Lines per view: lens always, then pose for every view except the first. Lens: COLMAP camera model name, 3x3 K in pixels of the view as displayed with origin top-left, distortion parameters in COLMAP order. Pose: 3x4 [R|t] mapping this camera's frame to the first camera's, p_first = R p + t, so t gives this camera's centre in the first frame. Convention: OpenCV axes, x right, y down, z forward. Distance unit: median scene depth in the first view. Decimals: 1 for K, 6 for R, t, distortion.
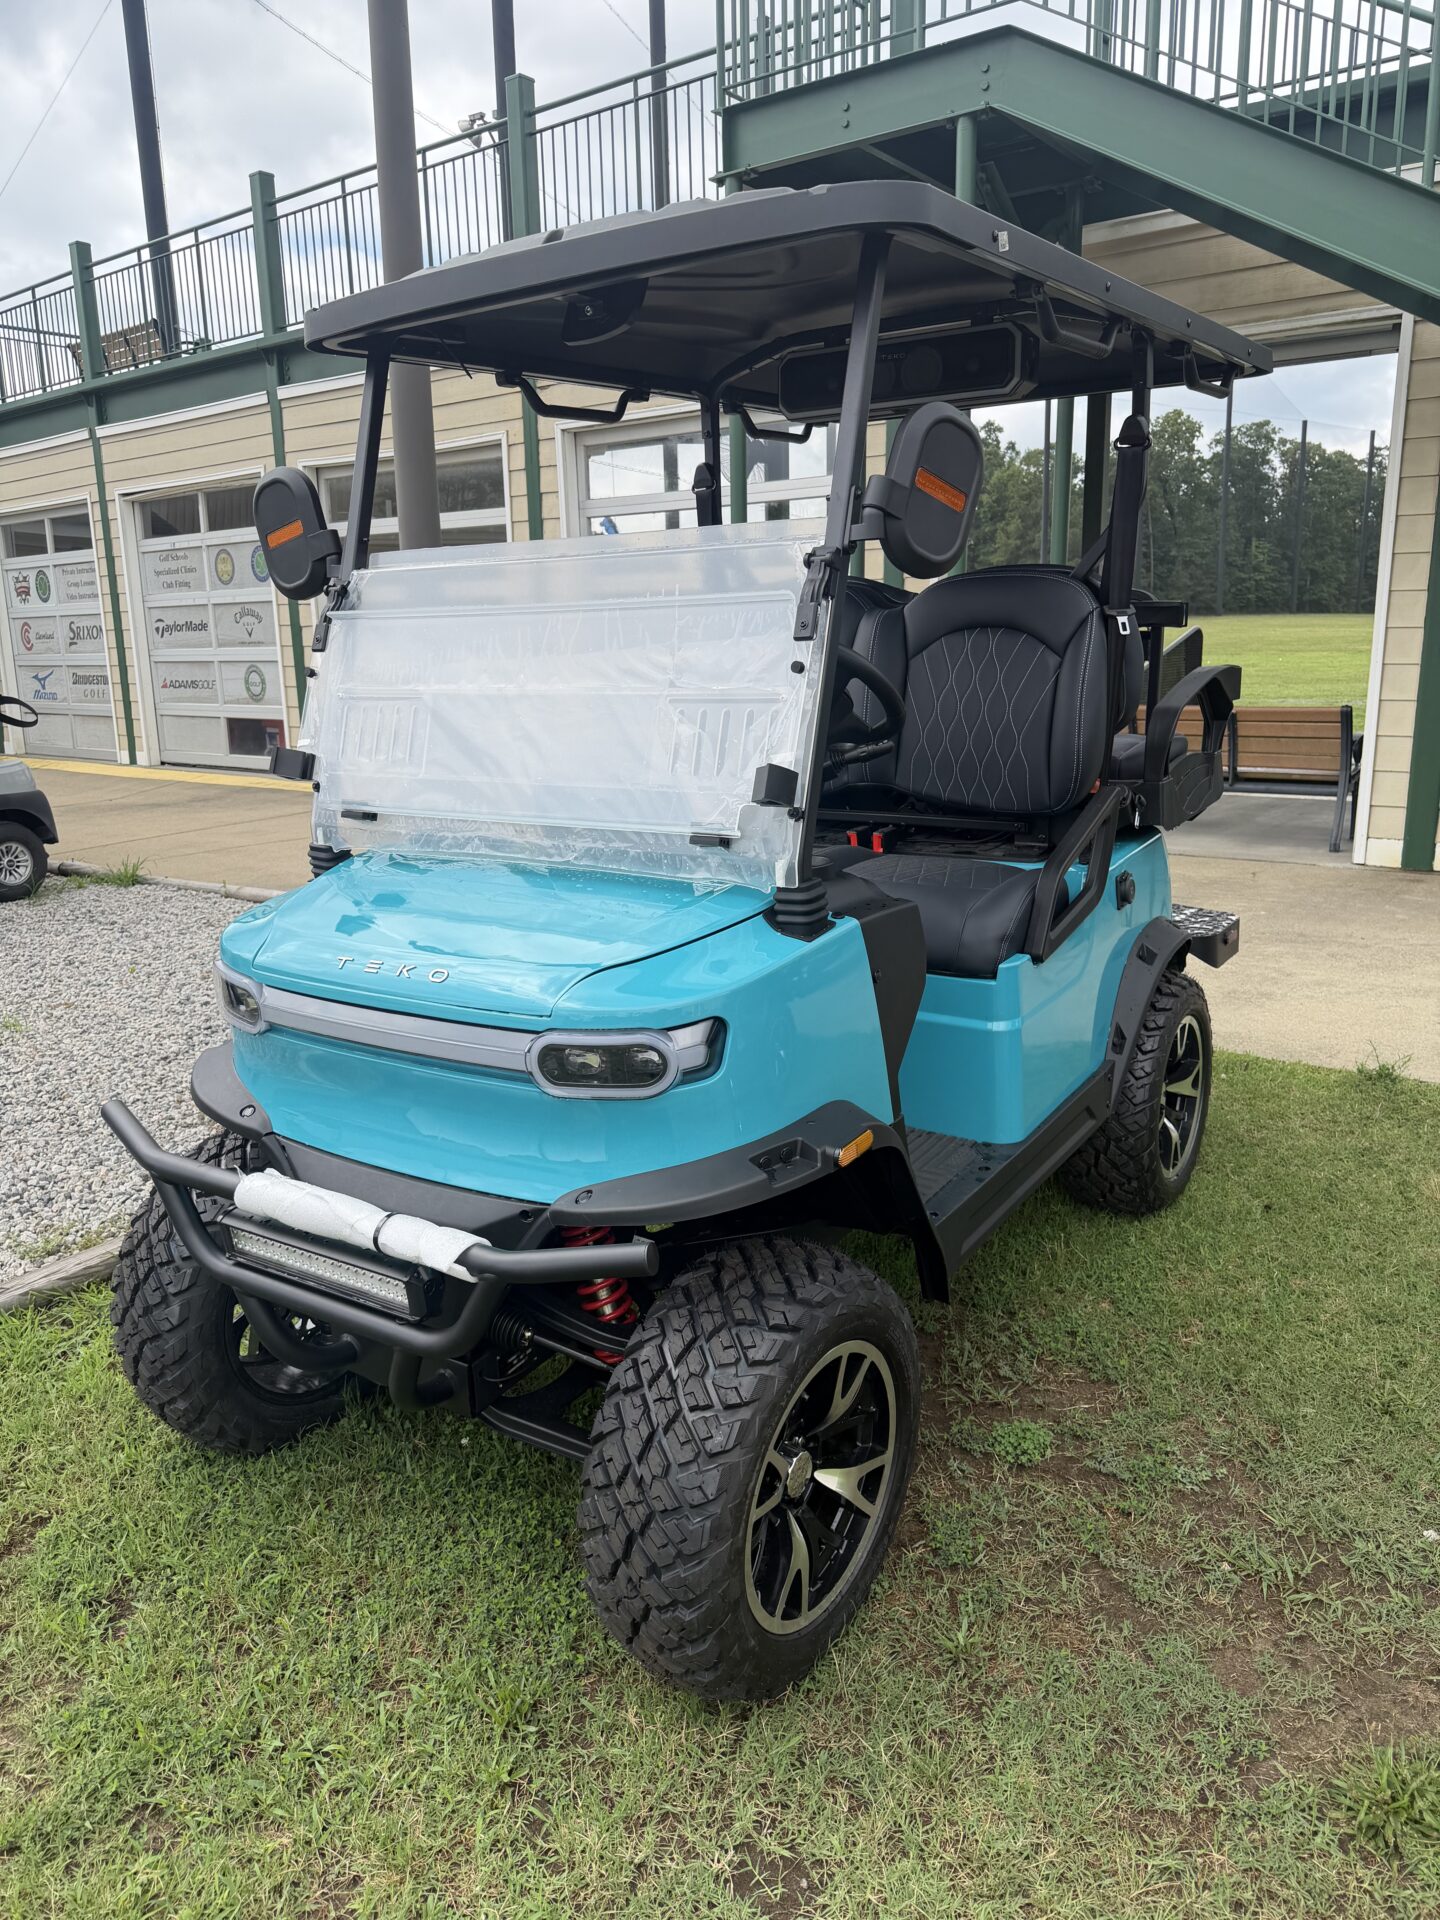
lens RADIAL K [[1347.0, 0, 720.0], [0, 1347.0, 960.0], [0, 0, 1]] dist [-0.005901, -0.005264]
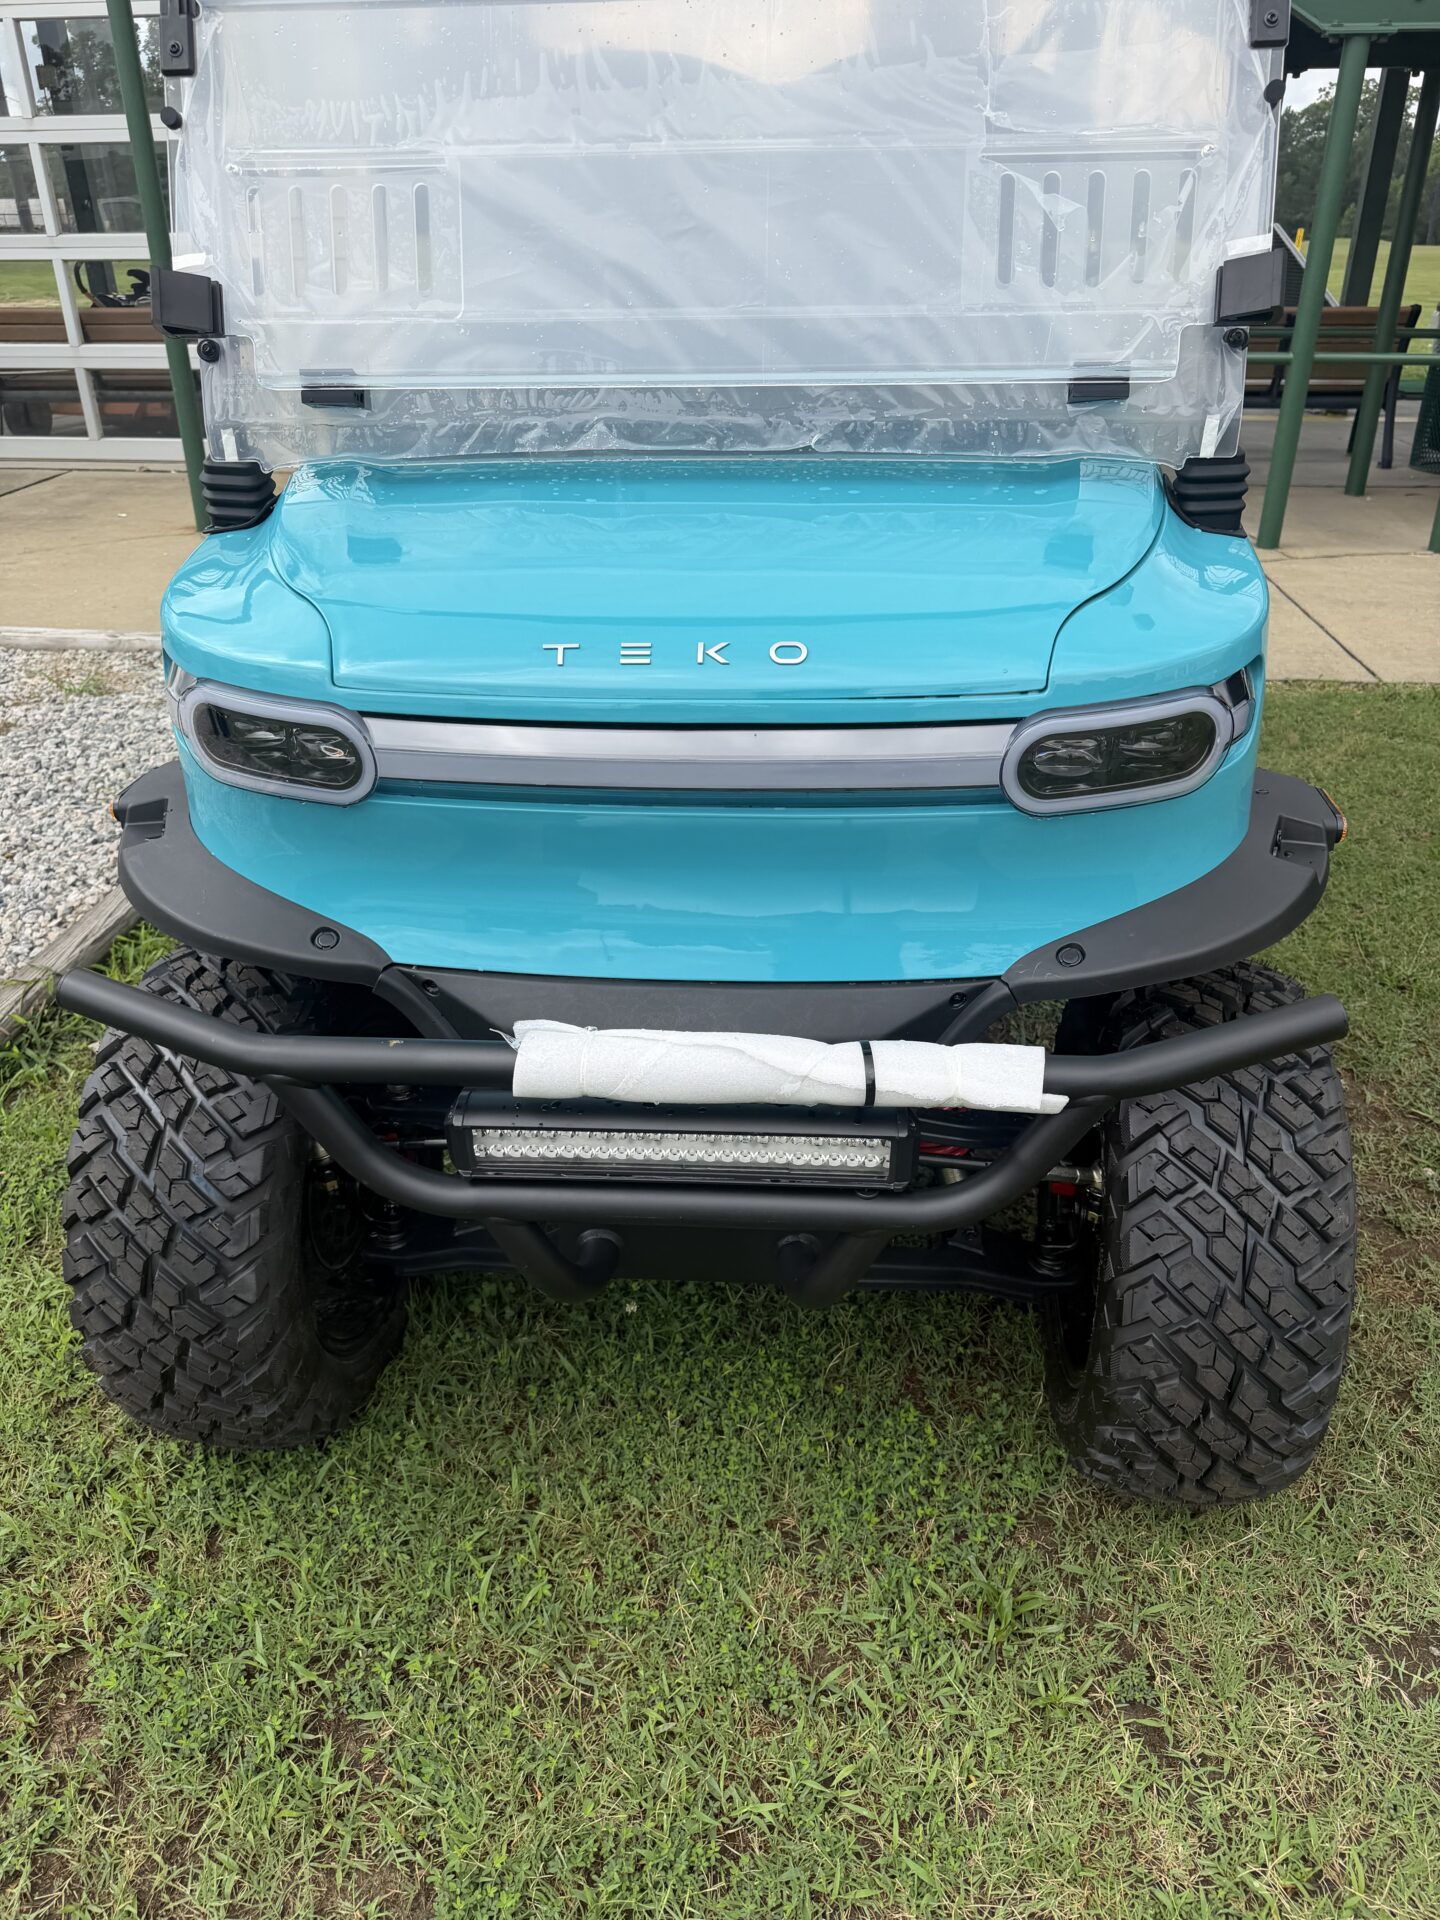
lens RADIAL K [[1347.0, 0, 720.0], [0, 1347.0, 960.0], [0, 0, 1]] dist [-0.005901, -0.005264]
pose [[0.883315, -0.224266, 0.411653, -0.494687], [0.103920, 0.949969, 0.294549, -0.037260], [-0.457115, -0.217400, 0.862428, 0.449049]]
